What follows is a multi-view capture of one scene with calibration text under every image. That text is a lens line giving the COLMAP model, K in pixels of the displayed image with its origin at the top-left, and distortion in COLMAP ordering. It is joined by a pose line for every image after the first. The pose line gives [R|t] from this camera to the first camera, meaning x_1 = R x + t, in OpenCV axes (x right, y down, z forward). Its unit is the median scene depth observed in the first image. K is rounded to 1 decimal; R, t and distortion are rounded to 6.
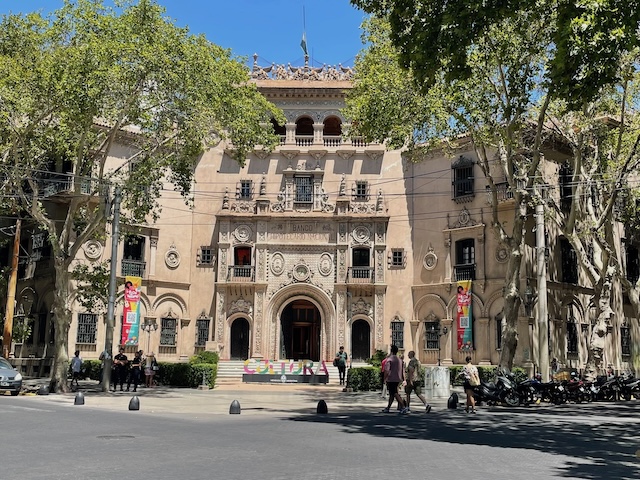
lens RADIAL K [[771.3, 0, 320.0], [0, 771.3, 240.0], [0, 0, 1]] dist [0.251378, 0.003031]
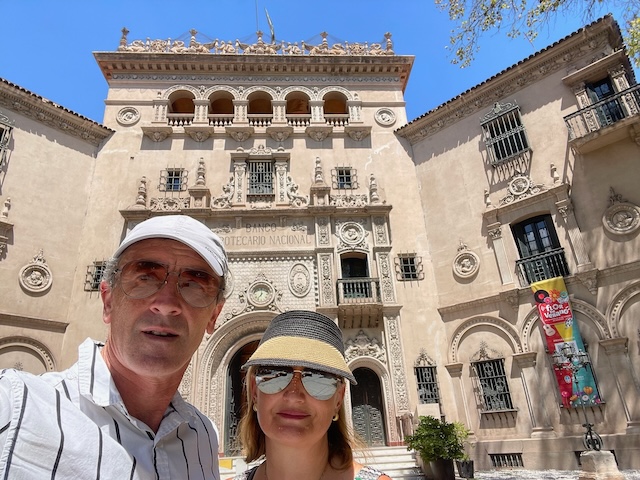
lens RADIAL K [[438.2, 0, 320.0], [0, 438.2, 240.0], [0, 0, 1]] dist [0.027708, -0.000638]
pose [[0.988499, -0.011628, 0.150781, -0.029699], [0.050298, 0.965557, -0.255283, 0.092405], [-0.142620, 0.259931, 0.955037, 0.649733]]
